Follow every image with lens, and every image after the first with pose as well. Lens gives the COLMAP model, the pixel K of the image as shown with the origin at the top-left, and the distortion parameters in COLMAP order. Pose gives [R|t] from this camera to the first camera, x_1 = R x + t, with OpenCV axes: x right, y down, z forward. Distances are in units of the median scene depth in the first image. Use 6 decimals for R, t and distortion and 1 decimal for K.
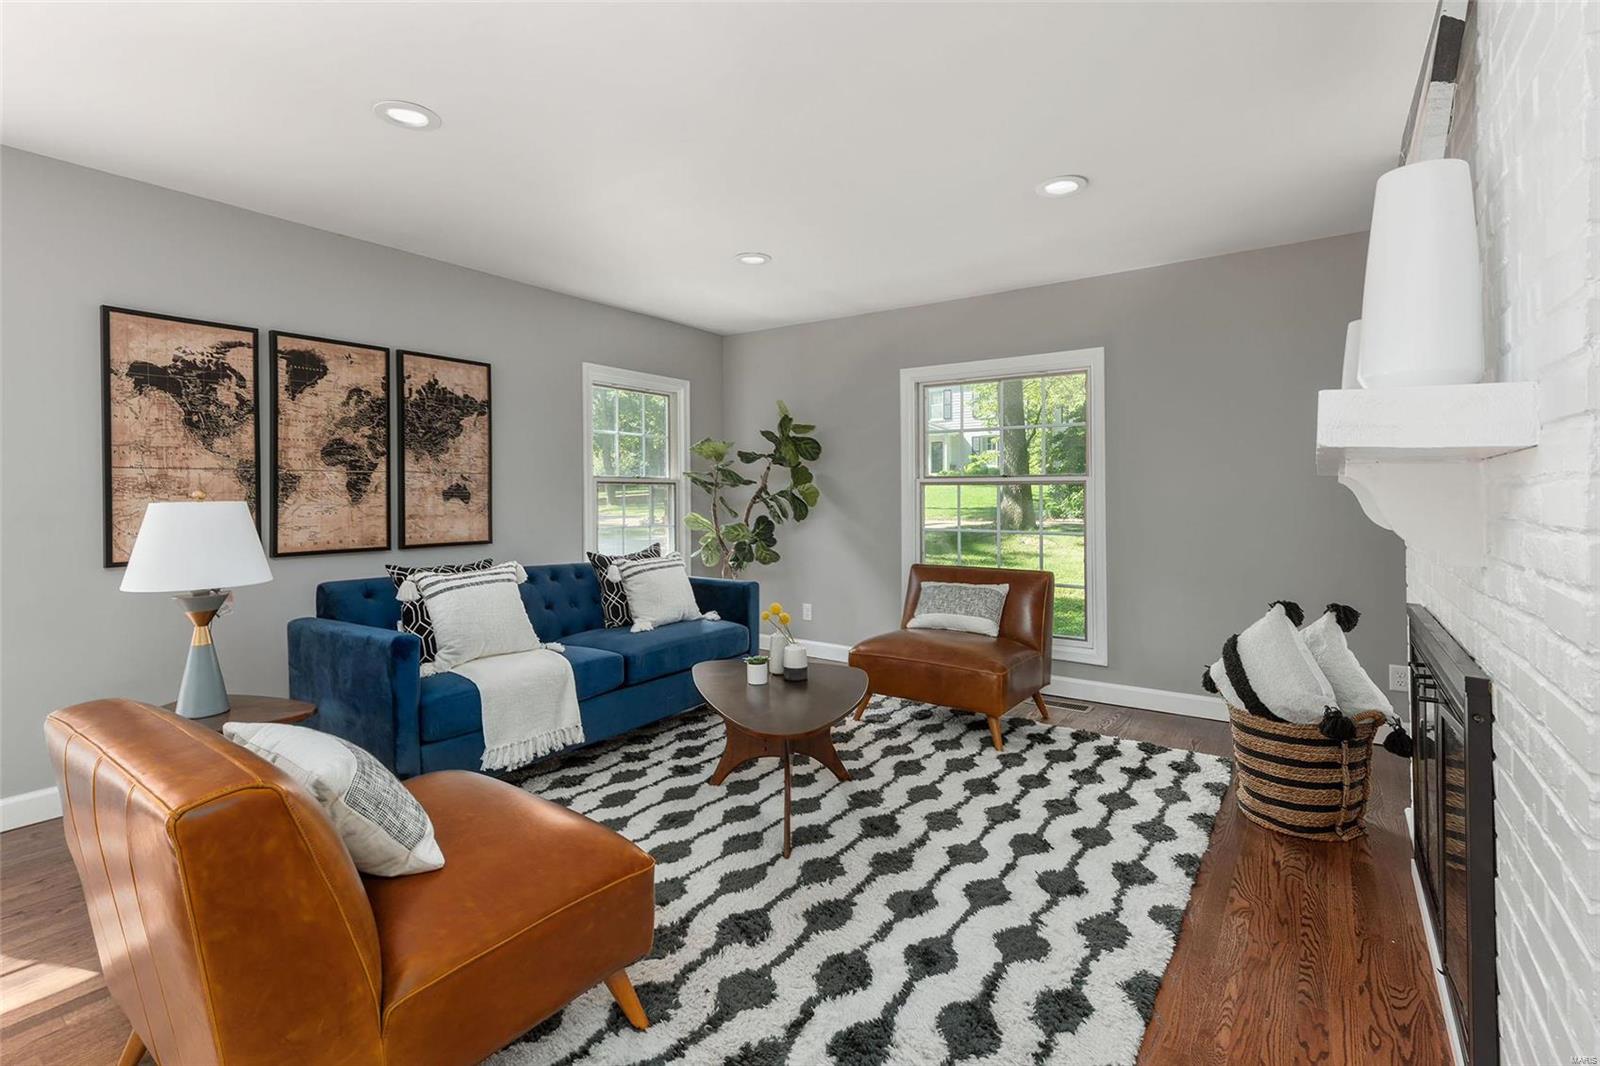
lens RADIAL K [[732.3, 0, 785.2], [0, 732.3, 495.2], [0, 0, 1]] dist [-0.001524, -0.000024]
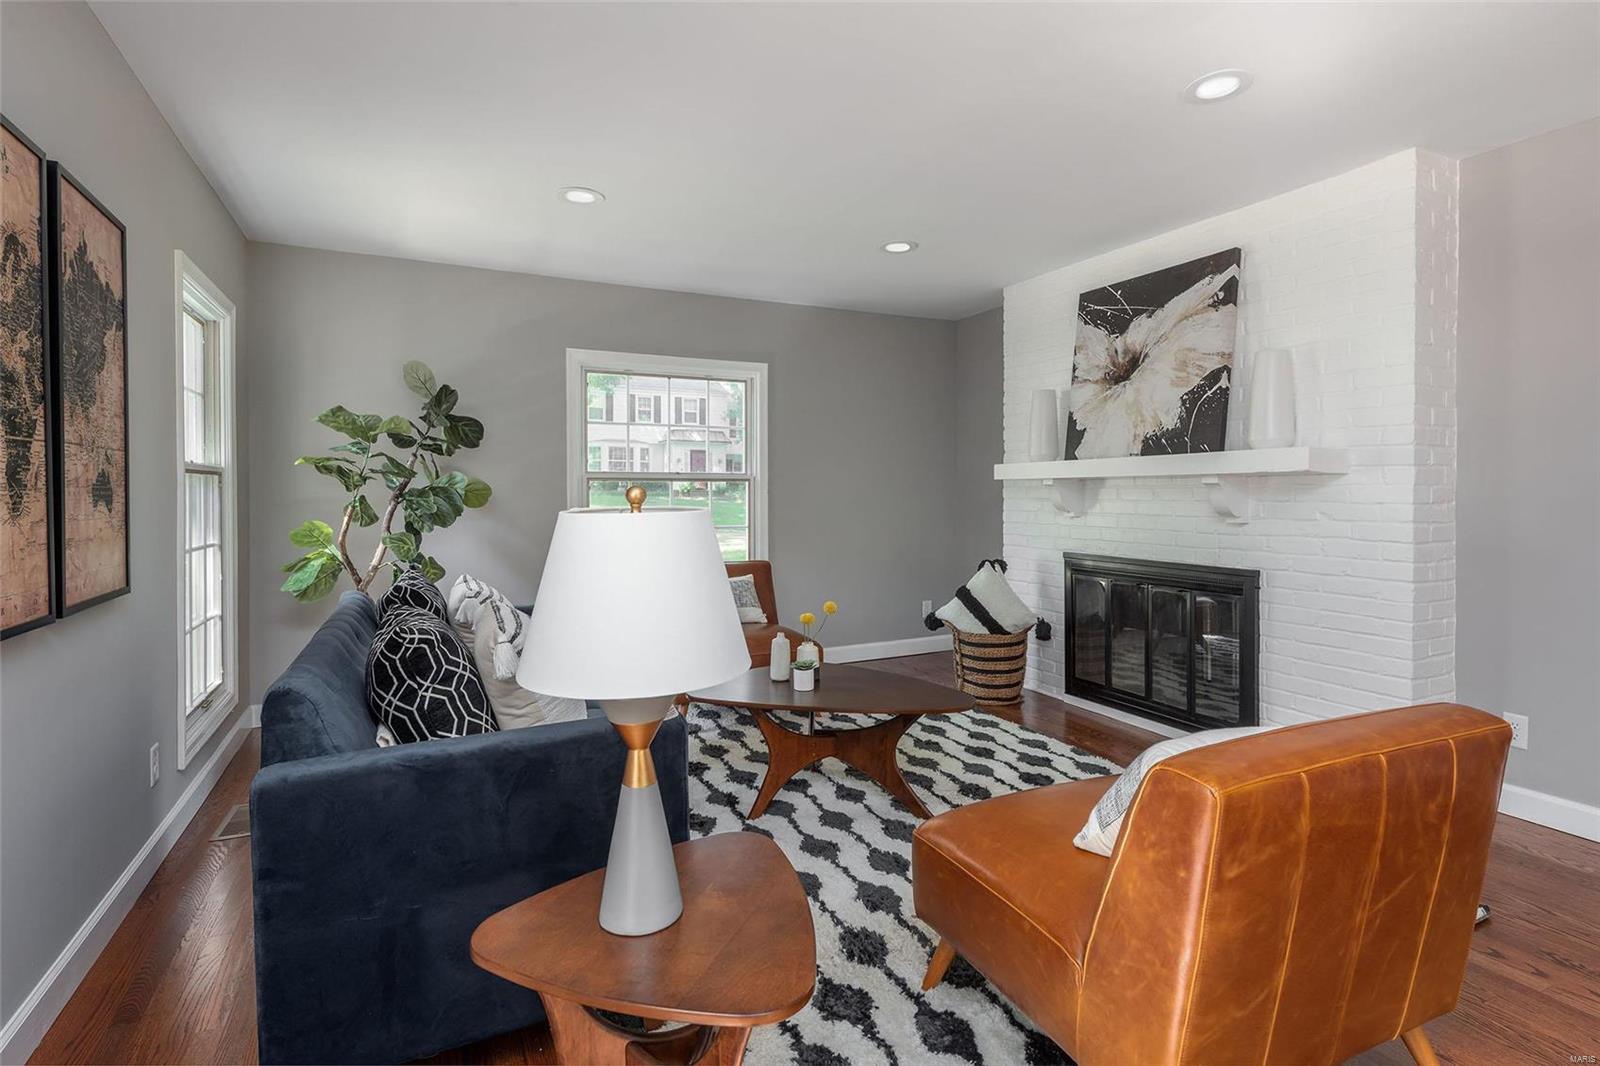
lens RADIAL K [[818.7, 0, 790.3], [0, 818.7, 493.8], [0, 0, 1]] dist [0.007295, 0.000207]
pose [[0.480427, -0.004591, 0.877023, -0.698821], [-0.000463, 0.999985, 0.005488, -0.003674], [-0.877035, -0.003043, 0.480417, 0.356901]]
